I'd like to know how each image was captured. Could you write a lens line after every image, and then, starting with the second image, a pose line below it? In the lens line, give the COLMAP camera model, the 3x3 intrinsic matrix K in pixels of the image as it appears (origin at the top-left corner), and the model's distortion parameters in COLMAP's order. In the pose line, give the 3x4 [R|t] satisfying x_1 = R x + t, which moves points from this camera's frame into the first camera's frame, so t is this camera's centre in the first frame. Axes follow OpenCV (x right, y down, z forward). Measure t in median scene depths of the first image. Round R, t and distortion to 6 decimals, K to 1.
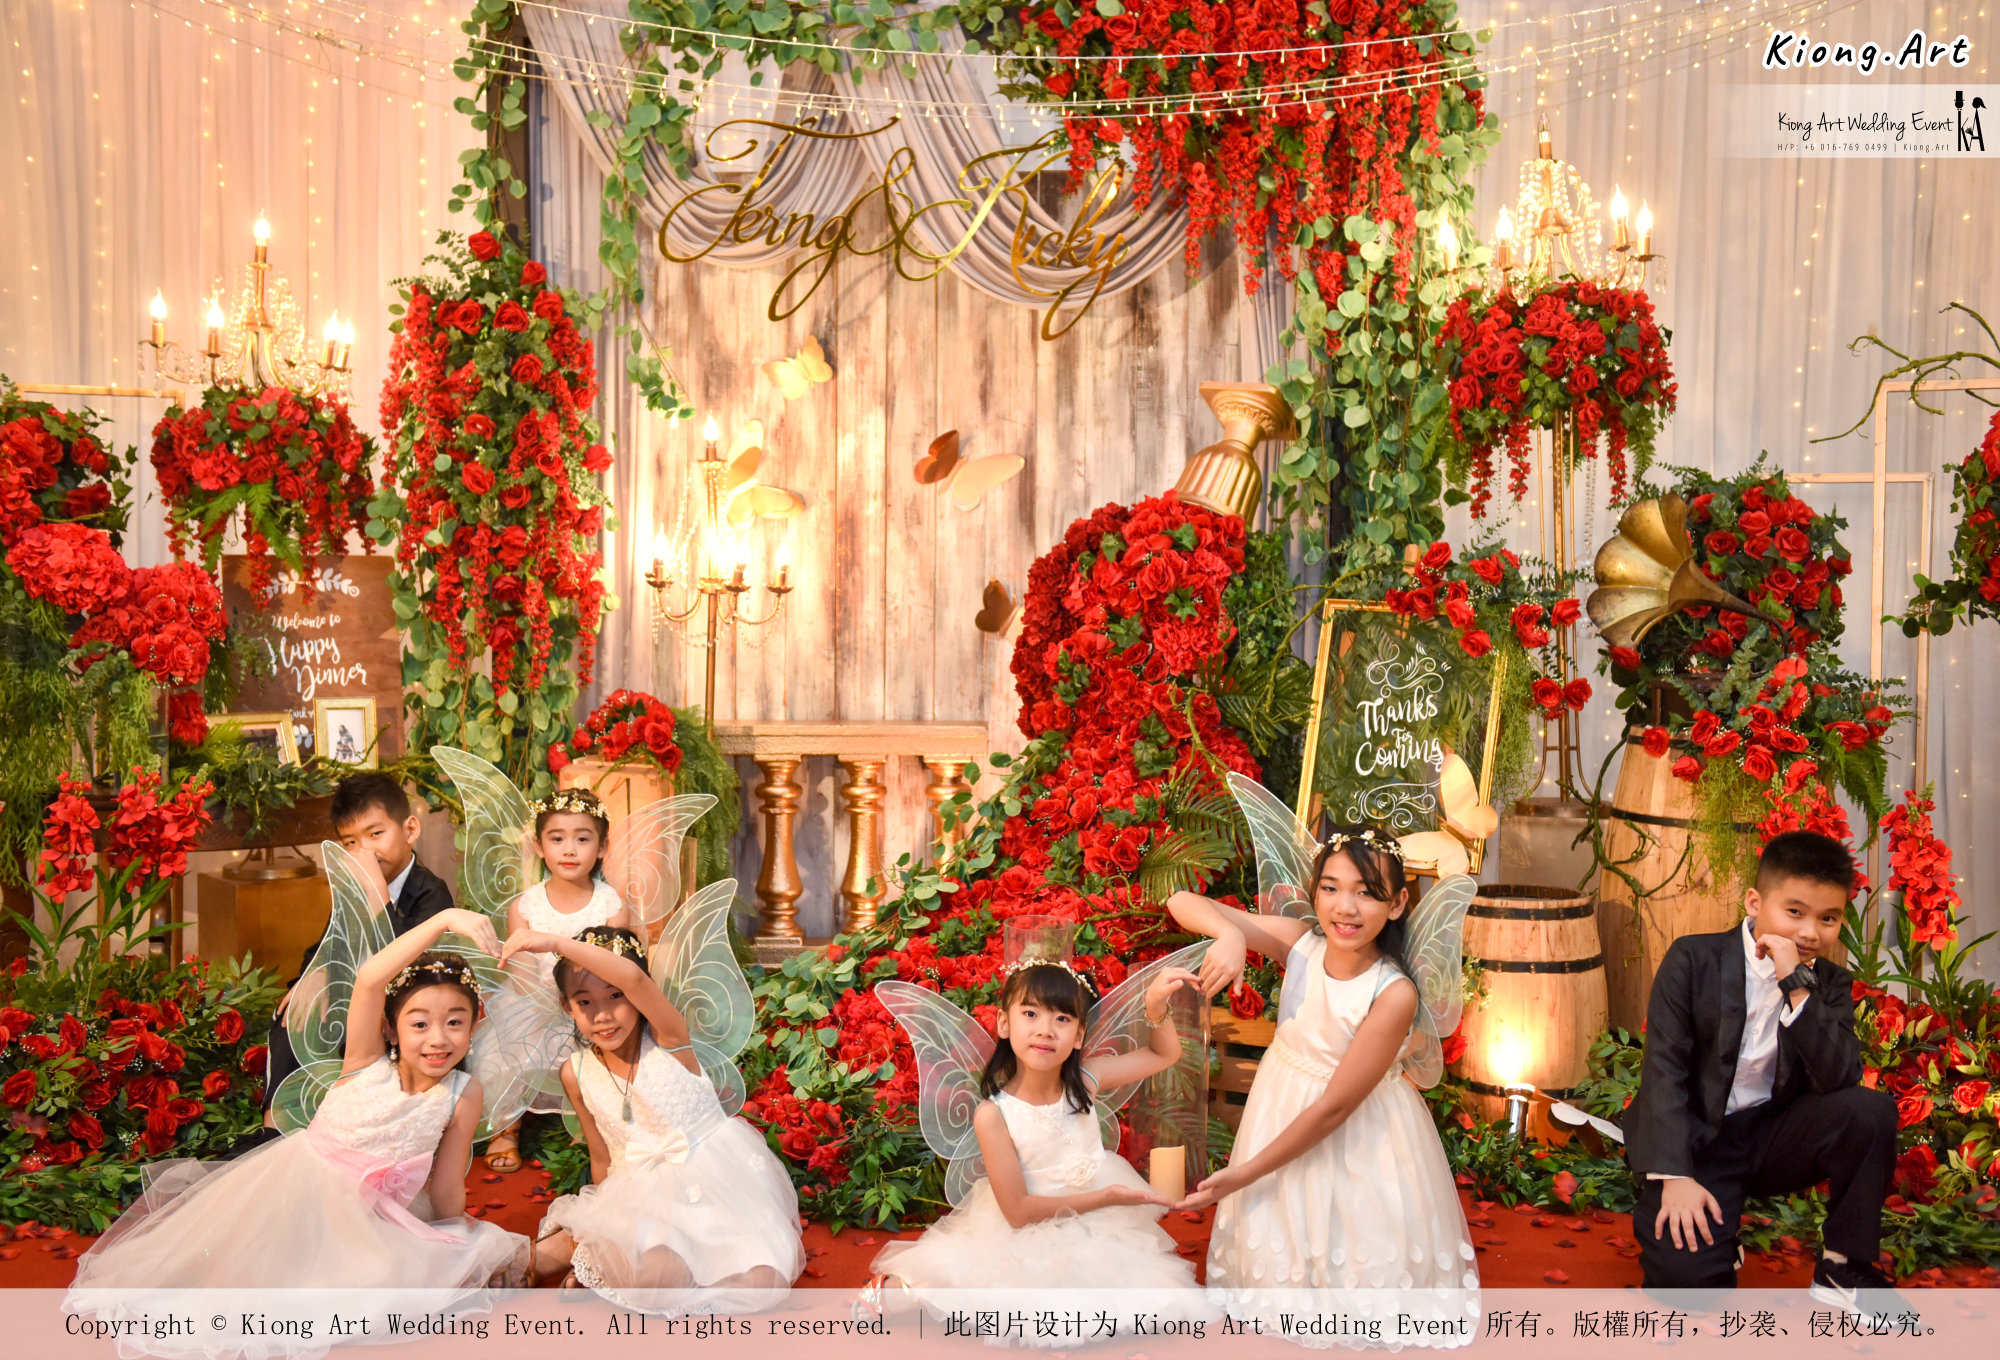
lens RADIAL K [[2643.9, 0, 973.7], [0, 2643.9, 674.1], [0, 0, 1]] dist [0.114045, 0.000000]
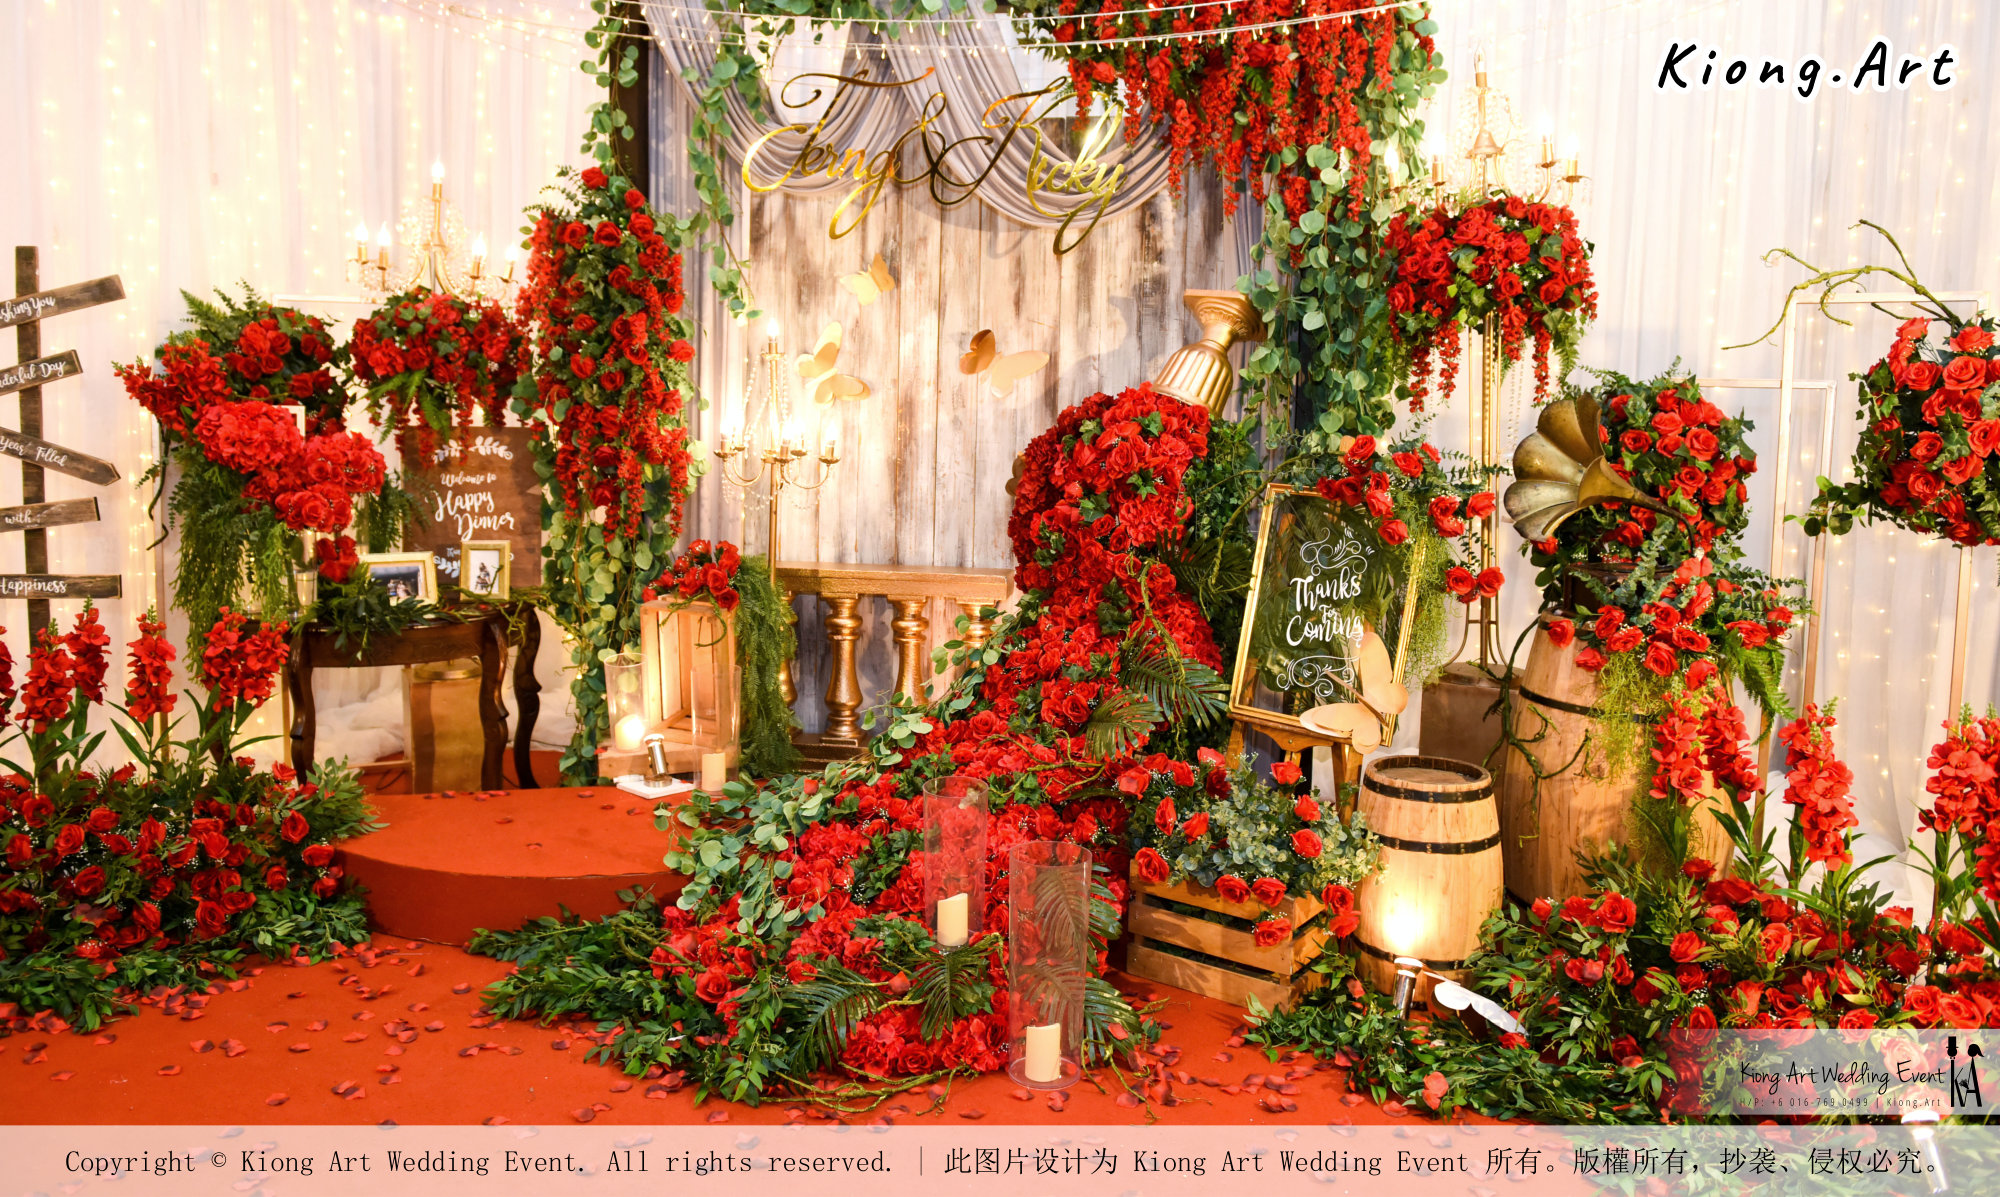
lens RADIAL K [[1473.7, 0, 1003.9], [0, 1473.7, 541.6], [0, 0, 1]] dist [-0.046244, -0.011126]
pose [[0.988861, 0.028929, -0.146002, 0.108161], [-0.022965, 0.998838, 0.042372, -0.026050], [0.147058, -0.038547, 0.988376, 0.354501]]
